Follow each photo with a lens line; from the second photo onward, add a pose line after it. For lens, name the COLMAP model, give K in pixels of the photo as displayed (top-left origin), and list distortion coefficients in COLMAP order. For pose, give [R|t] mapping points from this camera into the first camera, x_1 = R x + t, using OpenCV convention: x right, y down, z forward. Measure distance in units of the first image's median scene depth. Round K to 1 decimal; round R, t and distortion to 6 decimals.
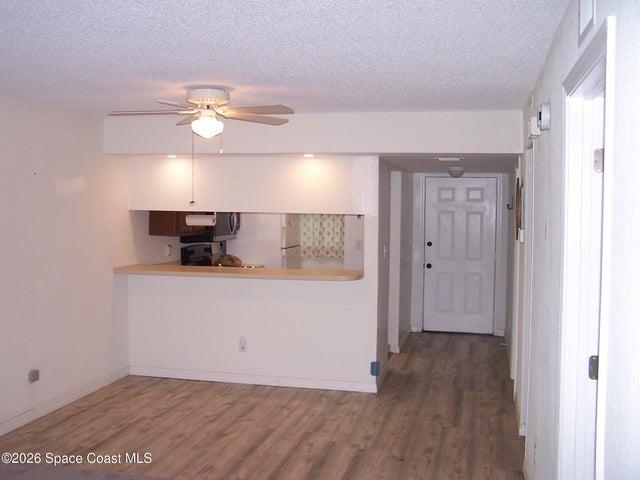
lens RADIAL K [[716.0, 0, 320.1], [0, 716.0, 239.6], [0, 0, 1]] dist [-0.075136, 0.000000]
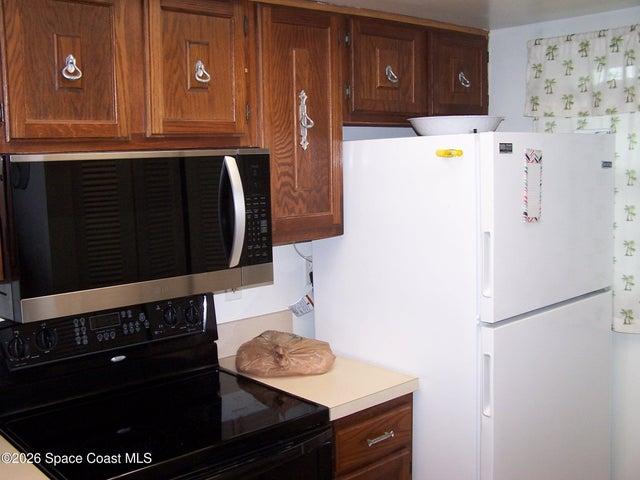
lens RADIAL K [[716.0, 0, 320.0], [0, 716.0, 239.5], [0, 0, 1]] dist [-0.075136, 0.000000]
pose [[0.805316, 0.045145, -0.591125, 0.041752], [0.006396, 0.996377, 0.084809, -0.035202], [0.592812, -0.072079, 0.802109, 0.760878]]
